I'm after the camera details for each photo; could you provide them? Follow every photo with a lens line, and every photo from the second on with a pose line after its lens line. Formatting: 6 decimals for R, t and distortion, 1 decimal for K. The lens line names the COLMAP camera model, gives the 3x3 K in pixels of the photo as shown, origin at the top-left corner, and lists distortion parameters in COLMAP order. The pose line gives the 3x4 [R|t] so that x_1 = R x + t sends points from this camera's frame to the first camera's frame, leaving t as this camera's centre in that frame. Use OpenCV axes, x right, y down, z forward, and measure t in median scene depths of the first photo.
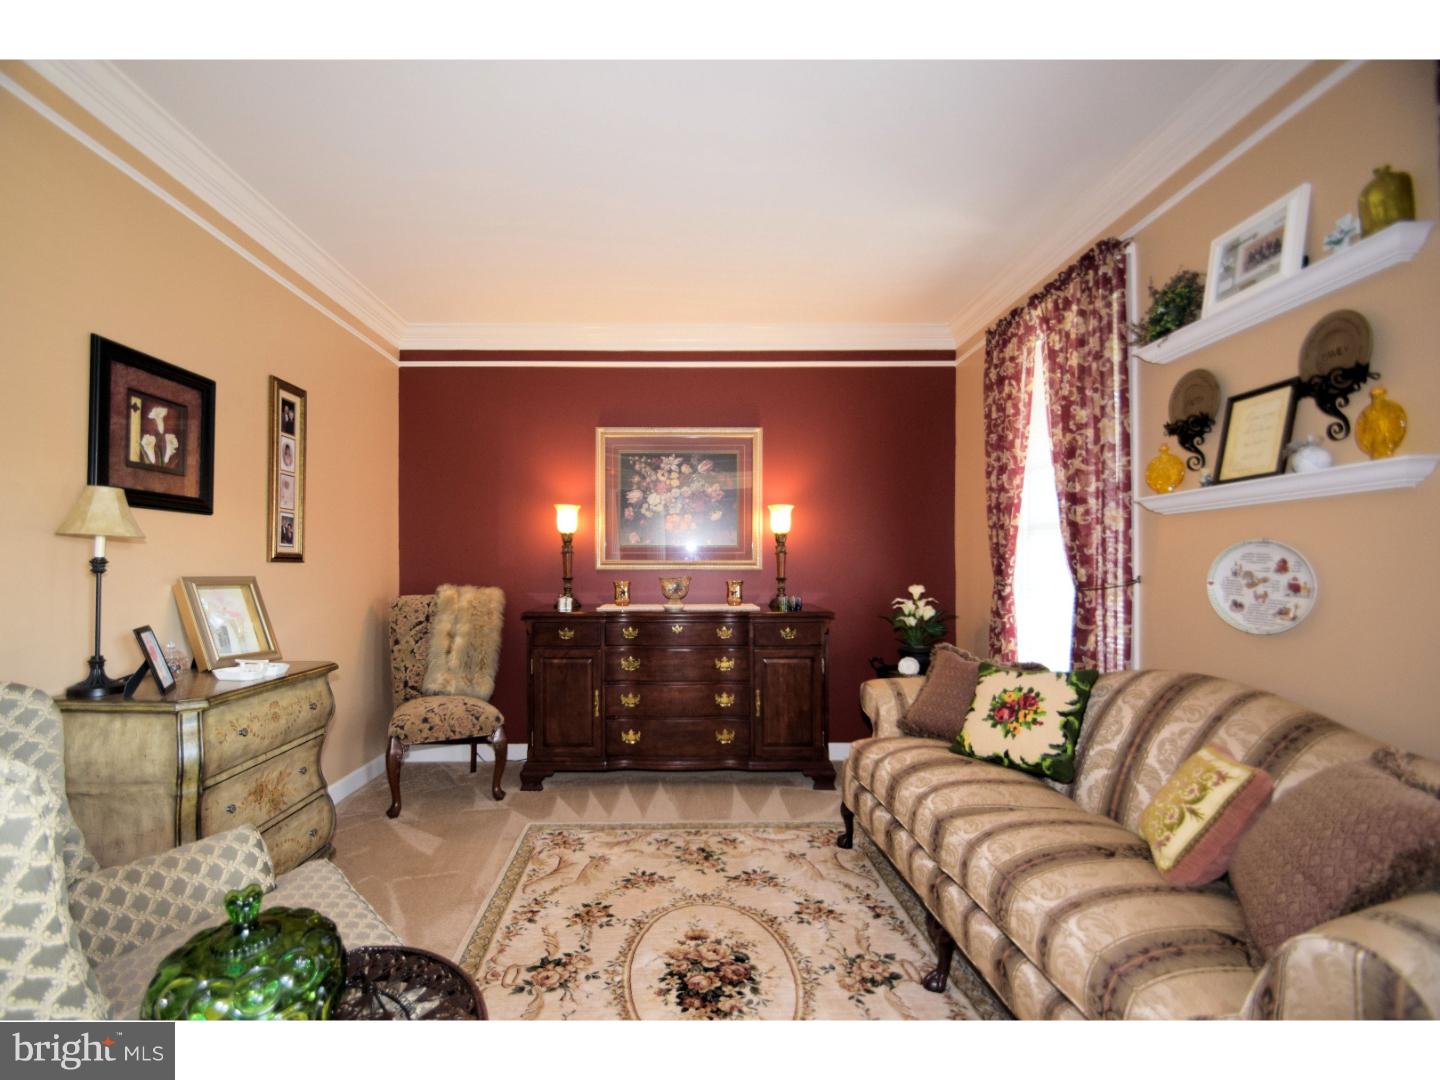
lens RADIAL K [[637.7, 0, 693.9], [0, 637.7, 569.3], [0, 0, 1]] dist [-0.009148, -0.002970]
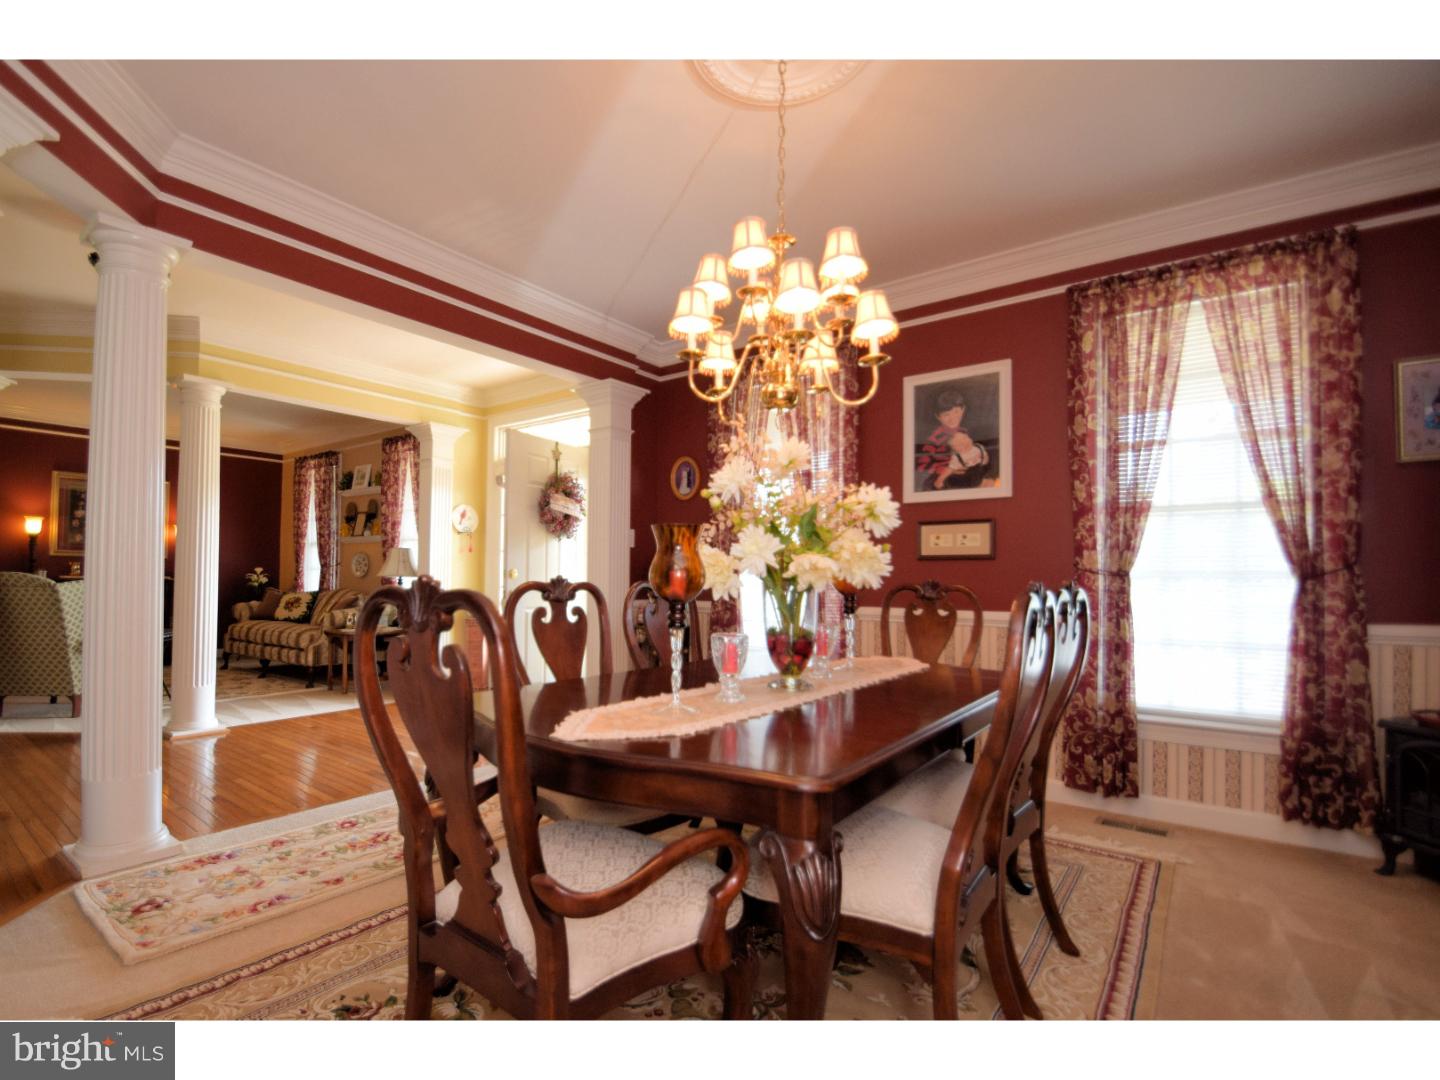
lens RADIAL K [[688.2, 0, 717.4], [0, 688.2, 568.6], [0, 0, 1]] dist [-0.014666, -0.001199]
pose [[0.603270, 0.013642, 0.797420, -0.743535], [-0.013649, 0.999884, -0.006781, 0.032882], [-0.797420, -0.006793, 0.603386, -2.174462]]
